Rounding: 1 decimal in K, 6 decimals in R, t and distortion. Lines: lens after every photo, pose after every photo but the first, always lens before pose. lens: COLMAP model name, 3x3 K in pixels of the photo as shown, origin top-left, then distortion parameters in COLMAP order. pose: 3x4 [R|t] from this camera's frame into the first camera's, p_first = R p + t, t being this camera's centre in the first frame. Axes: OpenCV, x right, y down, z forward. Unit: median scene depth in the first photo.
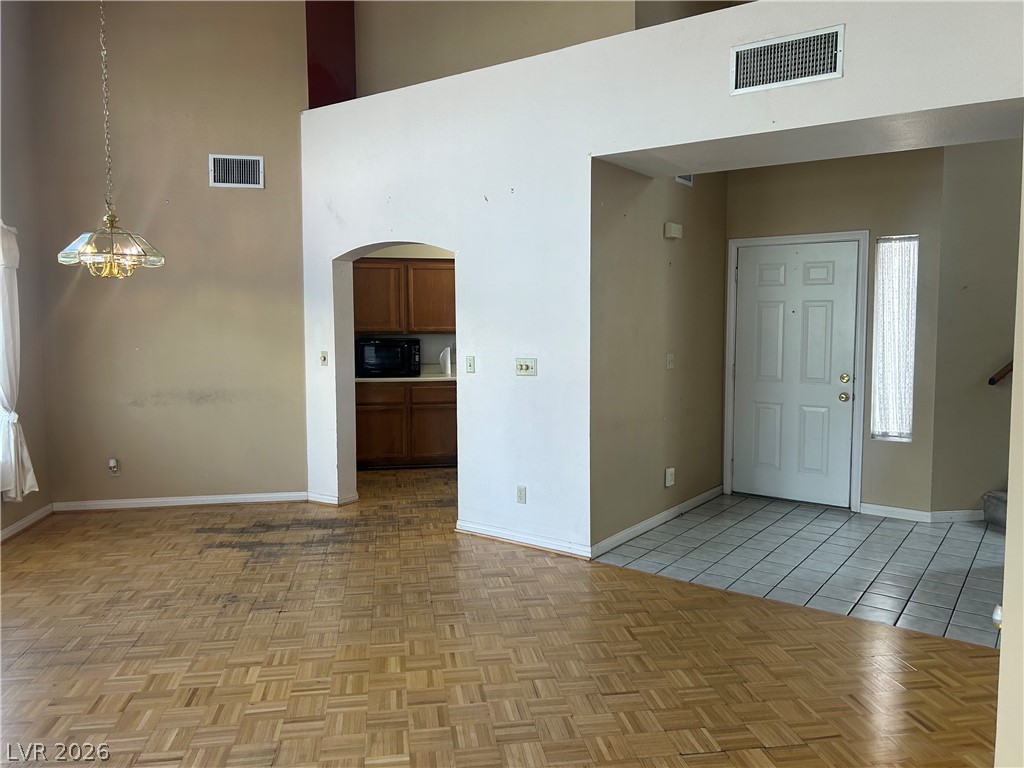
lens RADIAL K [[764.3, 0, 506.0], [0, 764.3, 378.1], [0, 0, 1]] dist [0.065030, -0.064324]
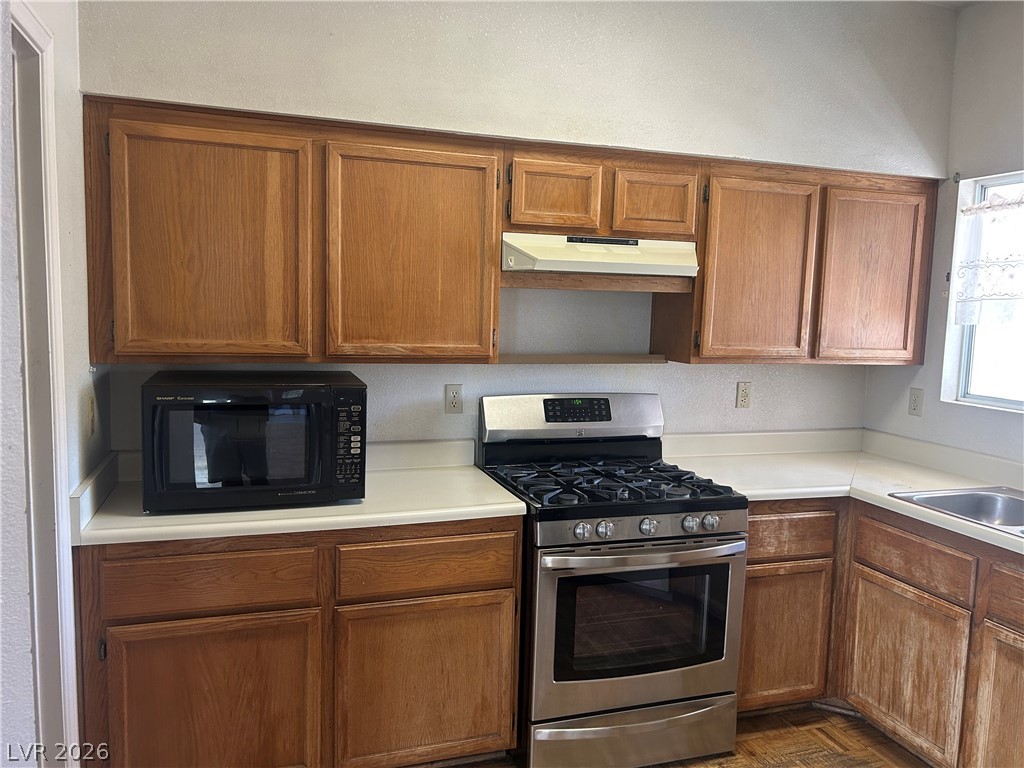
lens RADIAL K [[764.3, 0, 506.0], [0, 764.3, 378.1], [0, 0, 1]] dist [0.065030, -0.064324]
pose [[0.986846, 0.012470, 0.161182, -0.104964], [-0.015662, 0.999705, 0.018544, -0.058921], [-0.160903, -0.020824, 0.986750, 0.675602]]
